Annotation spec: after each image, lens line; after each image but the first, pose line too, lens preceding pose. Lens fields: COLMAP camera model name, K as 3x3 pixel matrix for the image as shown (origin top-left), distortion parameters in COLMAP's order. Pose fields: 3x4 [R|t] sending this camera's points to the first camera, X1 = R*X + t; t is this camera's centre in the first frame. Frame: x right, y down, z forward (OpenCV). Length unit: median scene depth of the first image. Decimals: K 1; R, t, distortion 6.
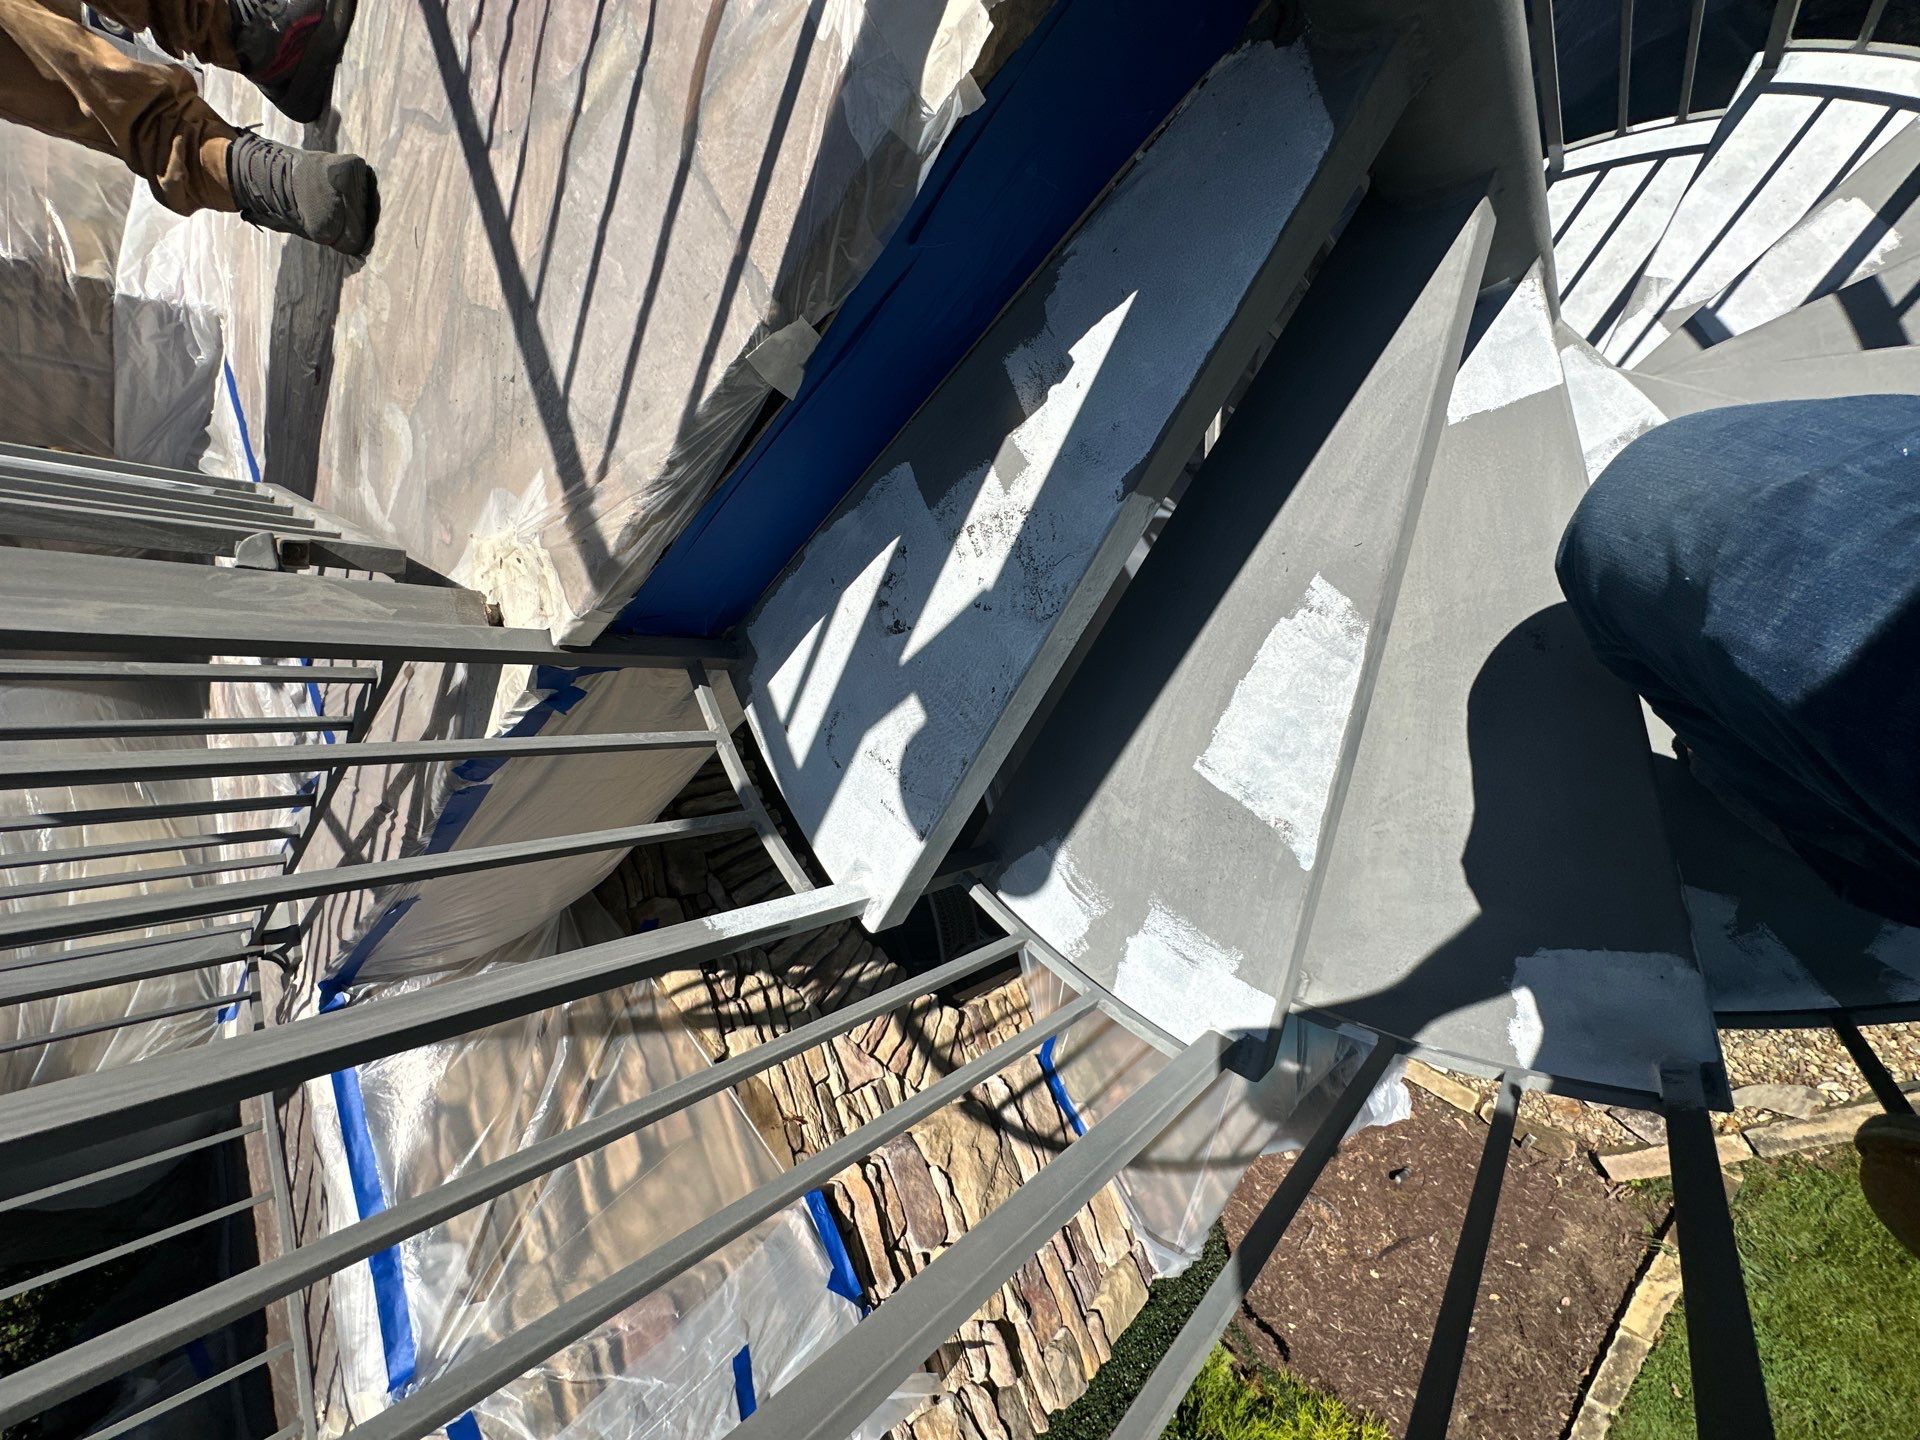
lens RADIAL K [[765.7, 0, 959.3], [0, 765.7, 717.9], [0, 0, 1]] dist [-0.001018, -0.000236]
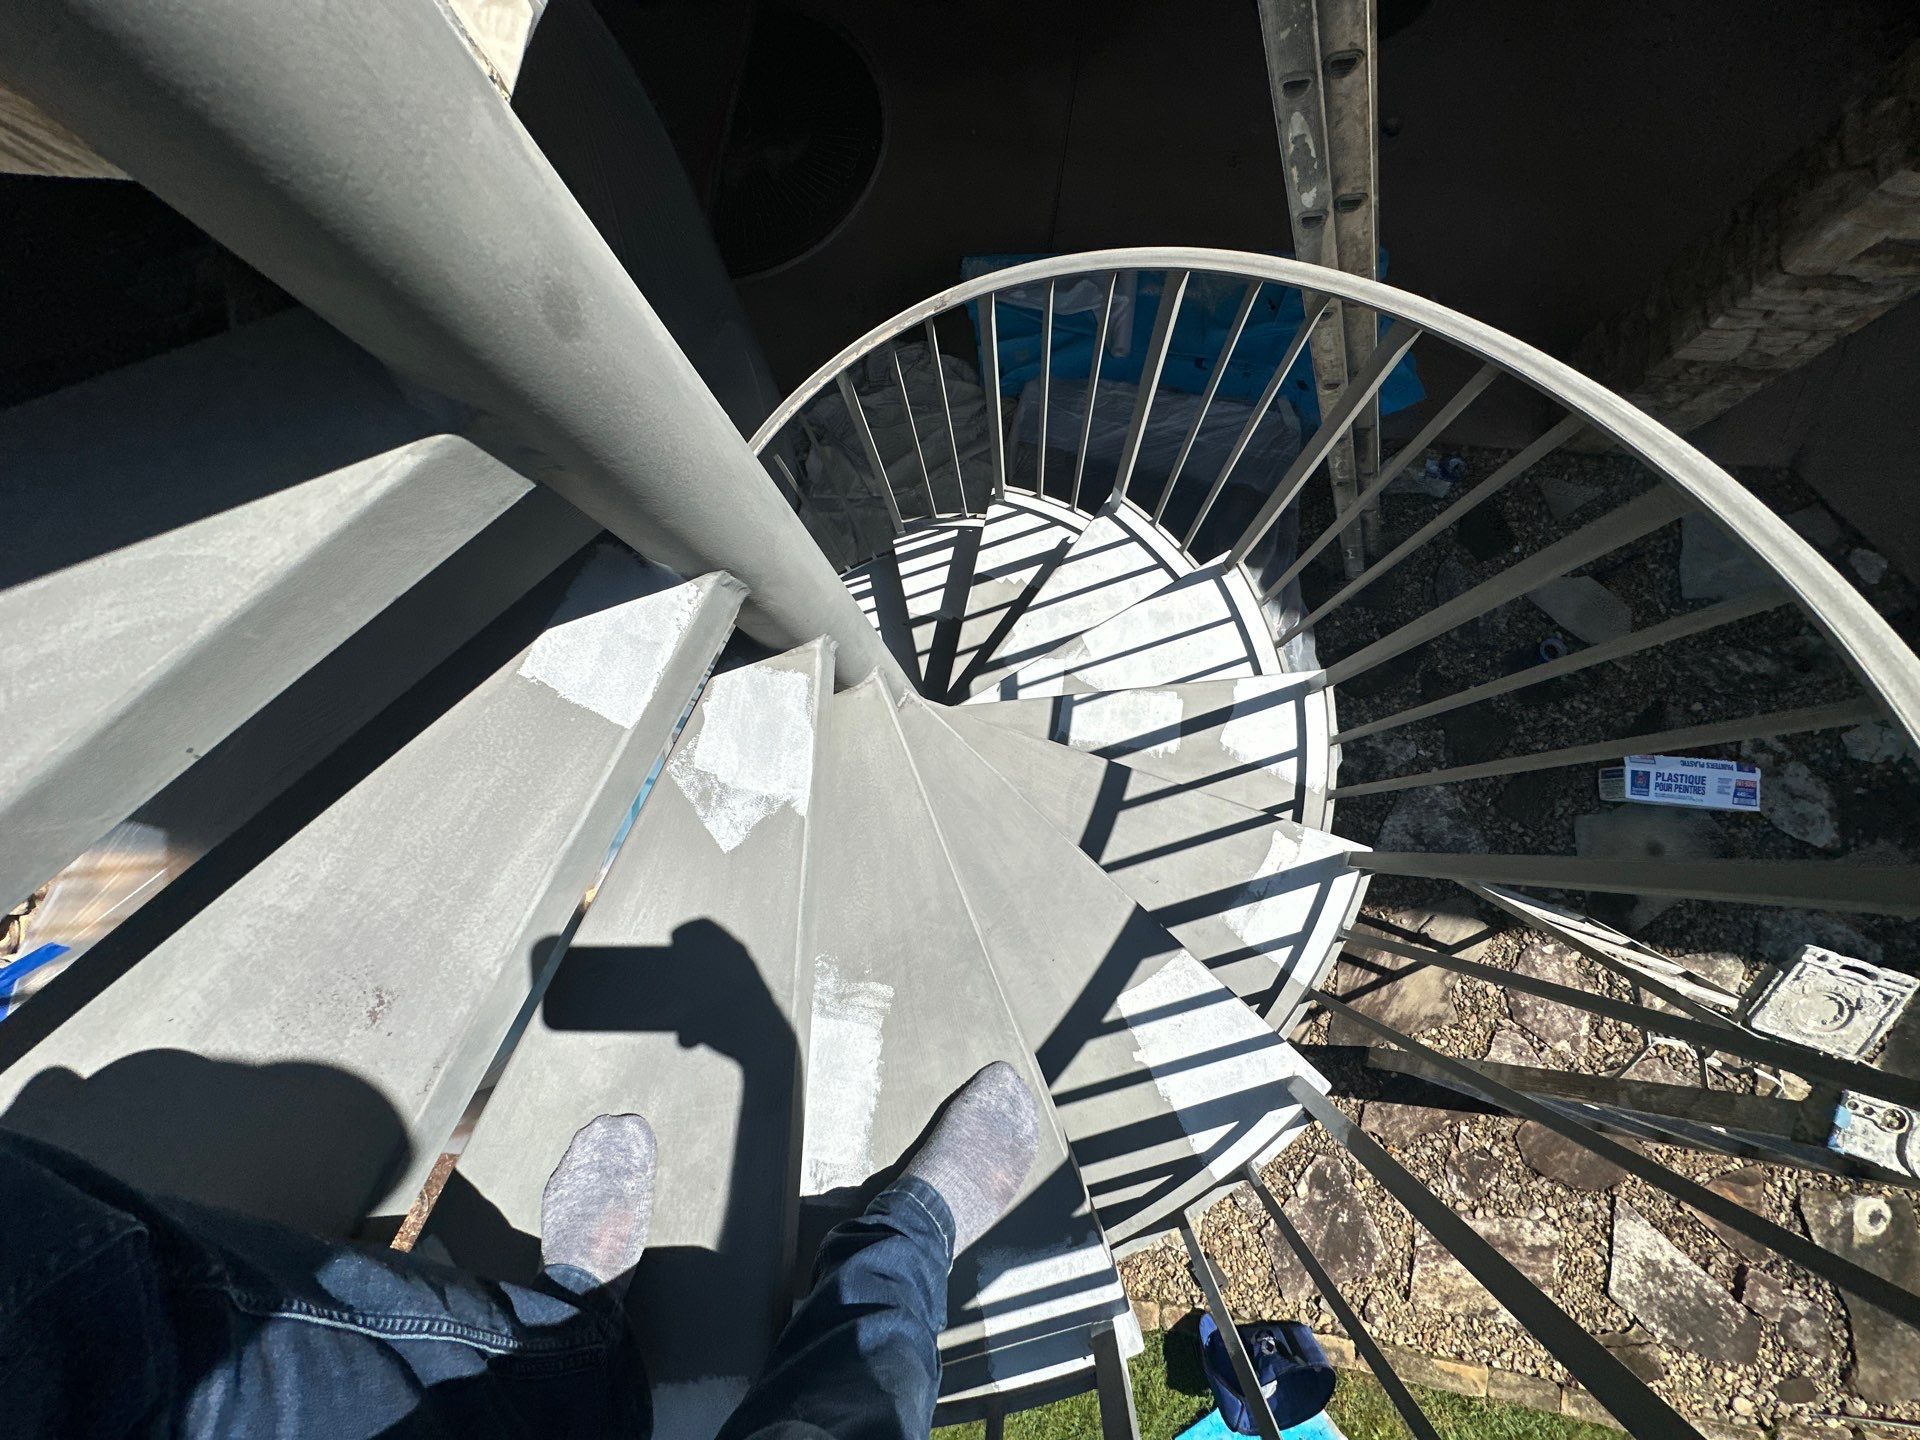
lens RADIAL K [[765.7, 0, 959.3], [0, 765.7, 717.9], [0, 0, 1]] dist [-0.001018, -0.000236]
pose [[0.650749, 0.563738, 0.508650, 0.156102], [-0.596048, 0.794271, -0.117729, -0.137097], [-0.470375, -0.226568, 0.852886, 0.058830]]
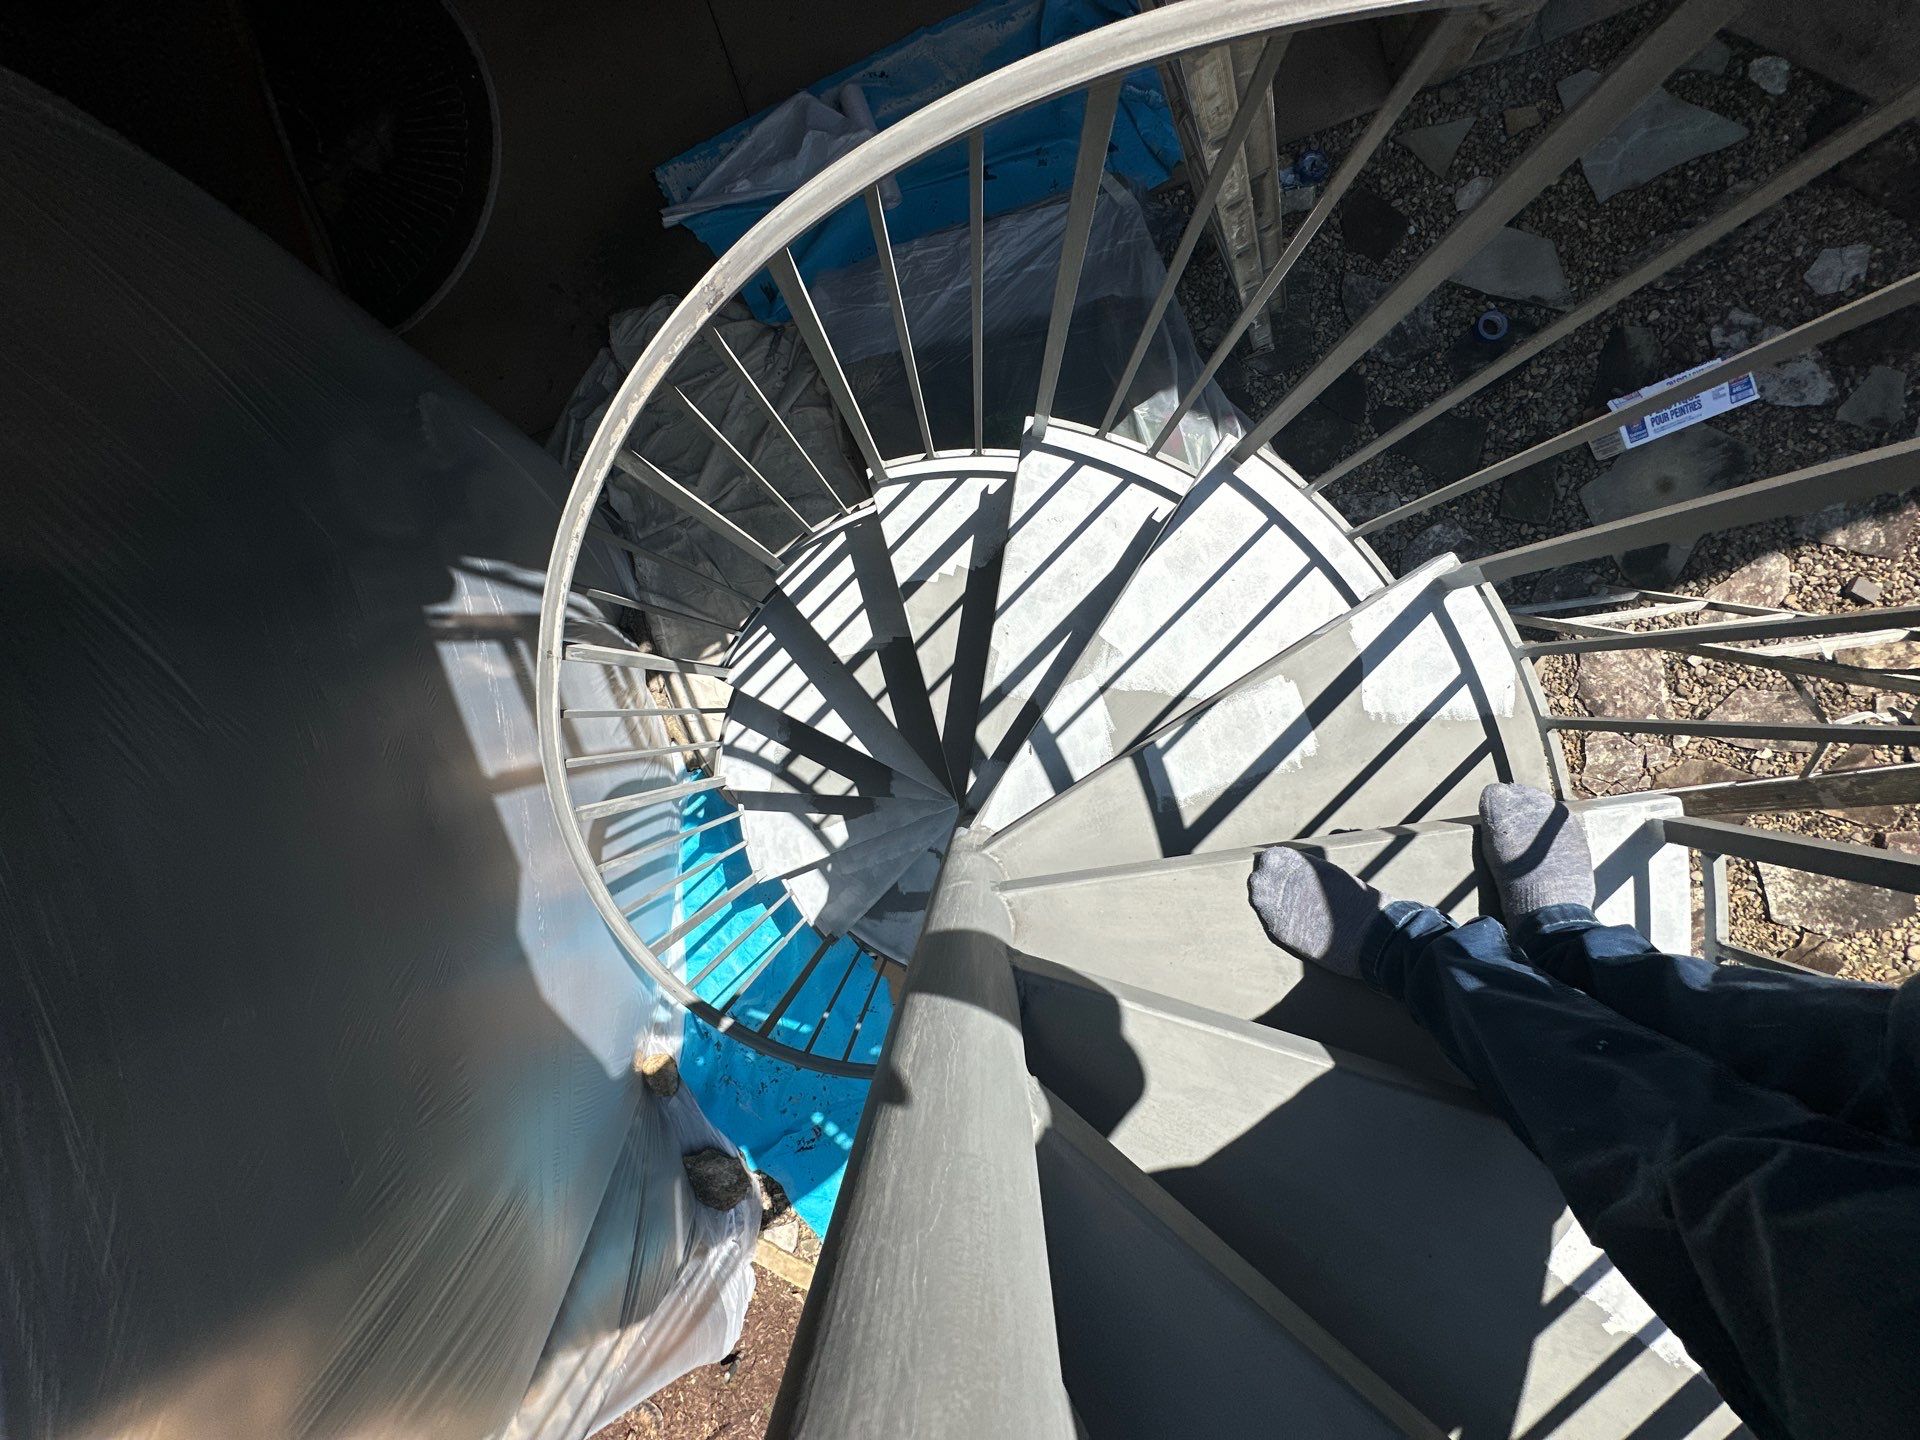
lens RADIAL K [[768.7, 0, 962.0], [0, 768.7, 718.4], [0, 0, 1]] dist [0.001854, 0.000031]
pose [[0.770237, 0.129310, 0.624511, 0.156796], [-0.155105, 0.987809, -0.013235, -0.253797], [-0.618609, -0.086671, 0.780904, 0.245244]]
